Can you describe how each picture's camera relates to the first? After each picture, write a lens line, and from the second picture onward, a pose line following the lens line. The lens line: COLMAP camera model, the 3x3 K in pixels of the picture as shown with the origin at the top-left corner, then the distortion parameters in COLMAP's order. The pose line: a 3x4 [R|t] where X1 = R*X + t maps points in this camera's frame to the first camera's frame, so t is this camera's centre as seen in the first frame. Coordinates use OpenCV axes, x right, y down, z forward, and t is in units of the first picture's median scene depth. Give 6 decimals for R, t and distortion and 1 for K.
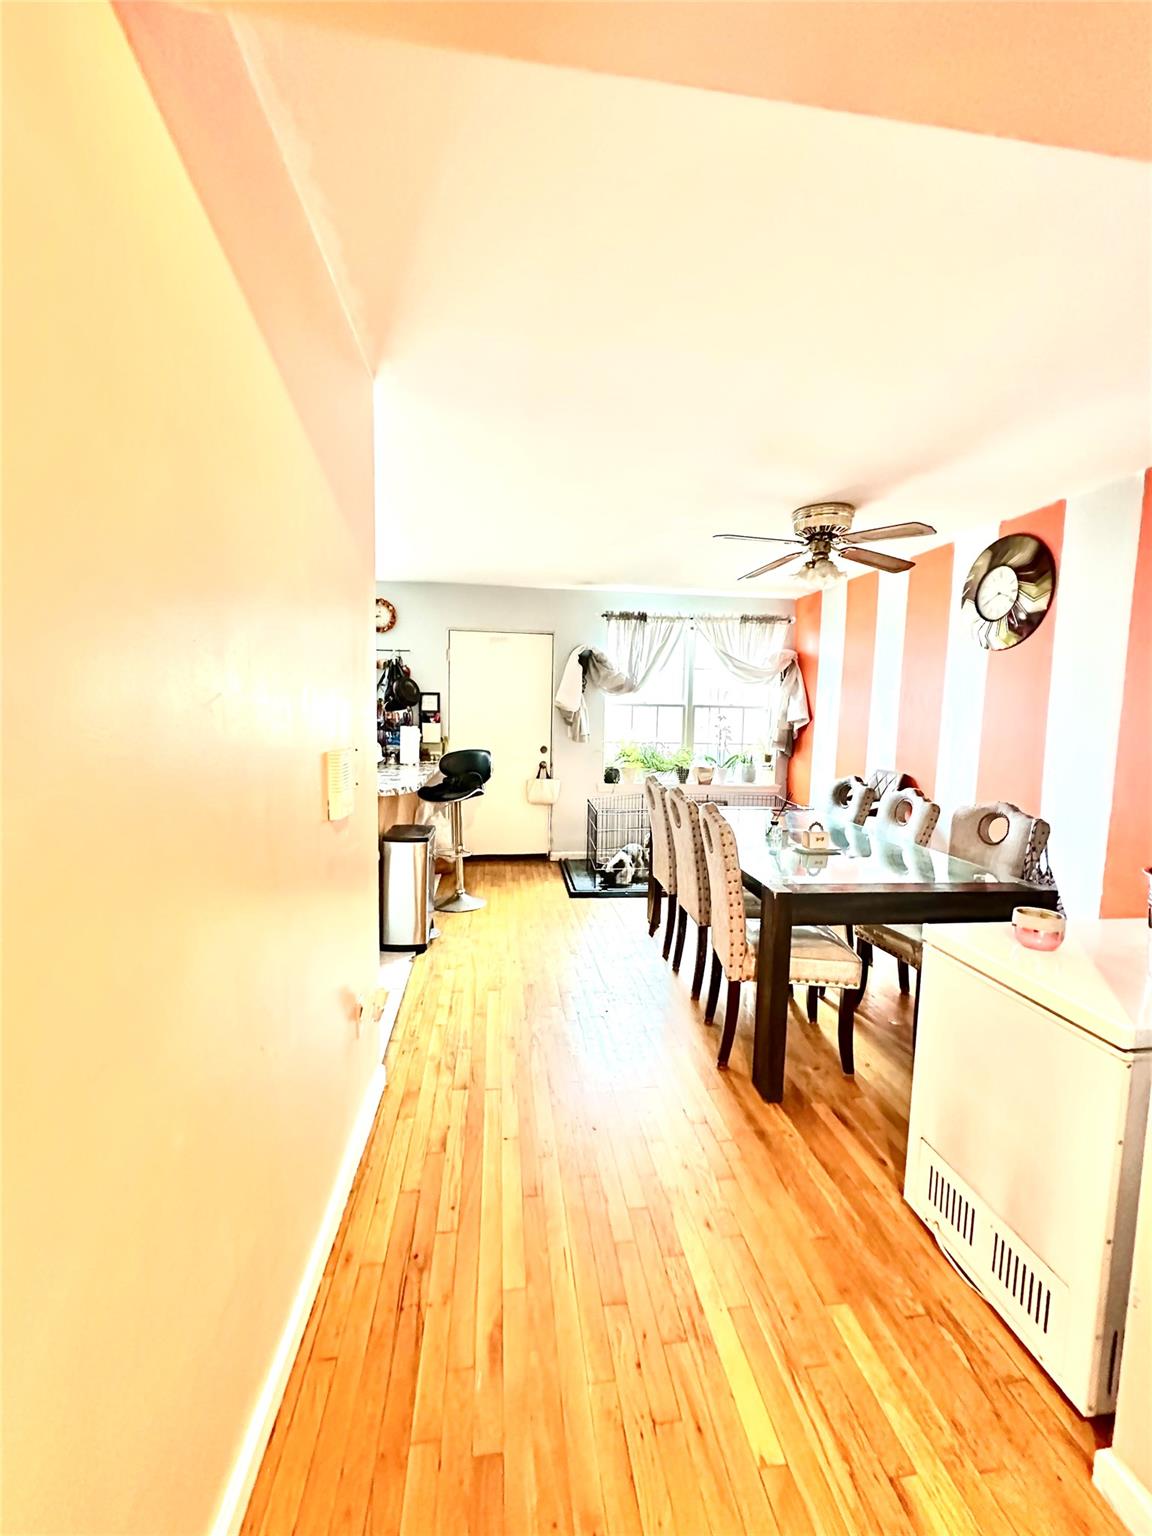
lens RADIAL K [[612.3, 0, 576.0], [0, 612.3, 768.0], [0, 0, 1]] dist [-0.000665, 0.000090]
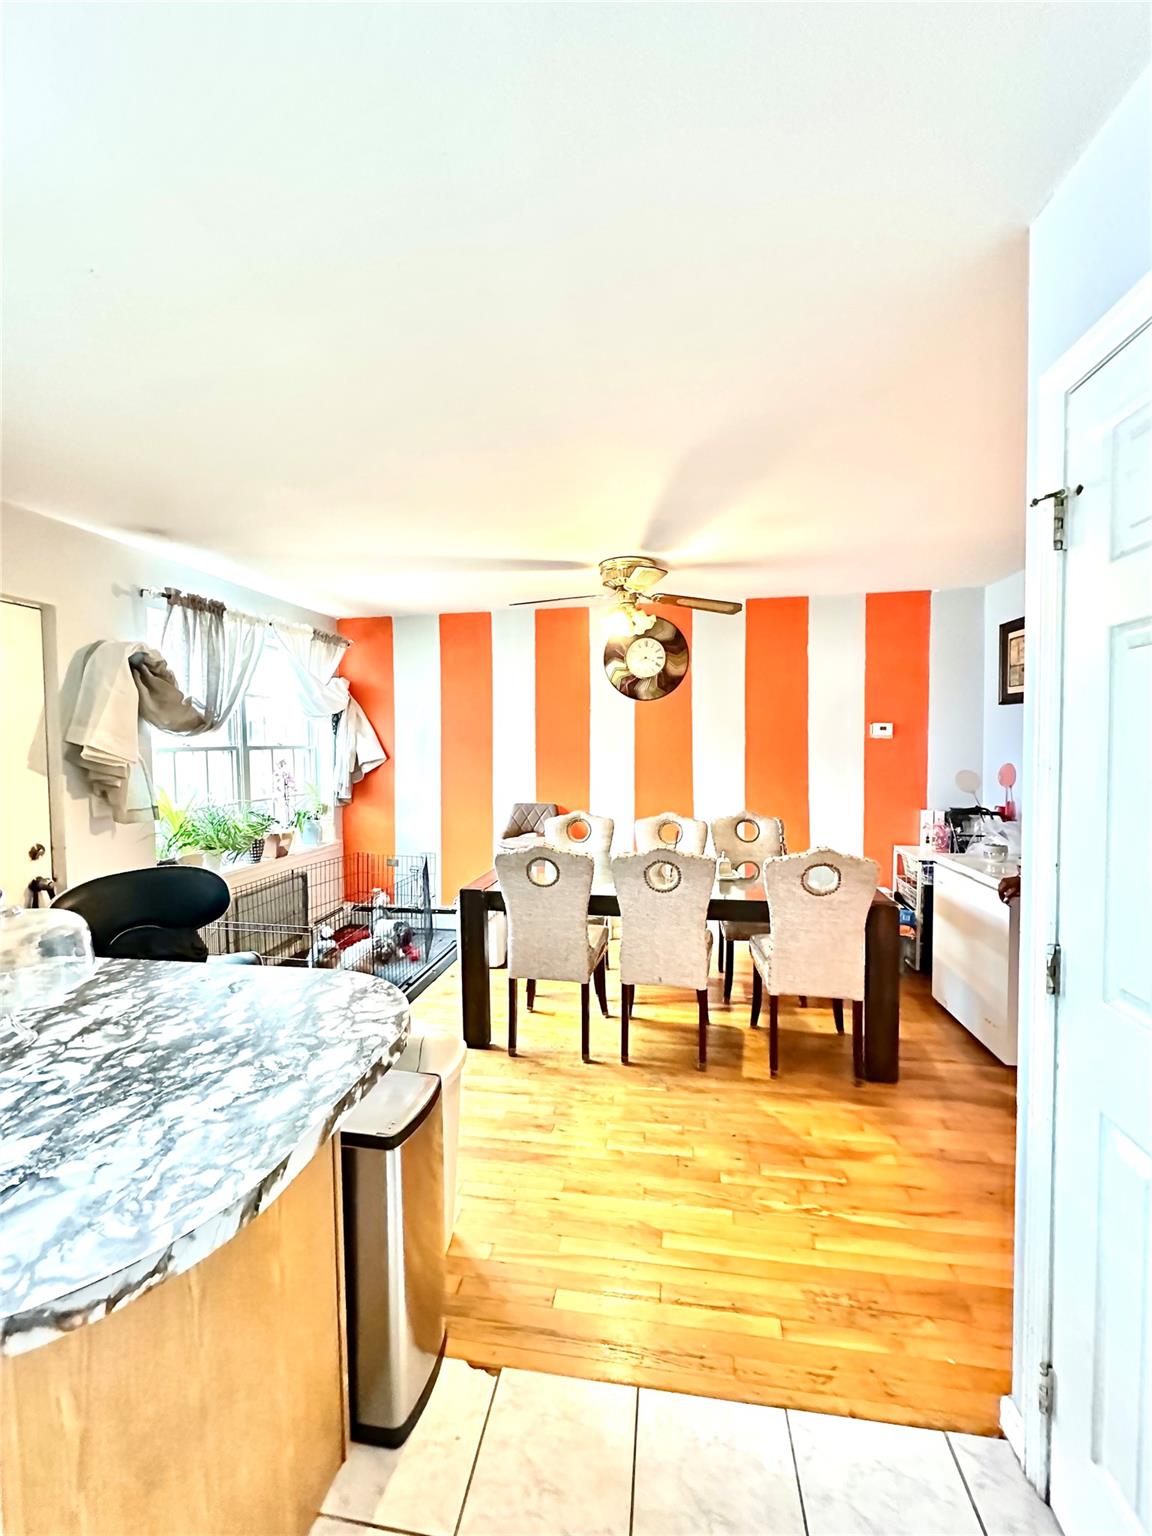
lens RADIAL K [[612.3, 0, 576.0], [0, 612.3, 768.0], [0, 0, 1]] dist [-0.000665, 0.000090]
pose [[0.280265, -0.064071, 0.957782, -0.396693], [0.110089, 0.993332, 0.034235, -0.067099], [-0.953589, 0.095846, 0.285449, 0.485575]]
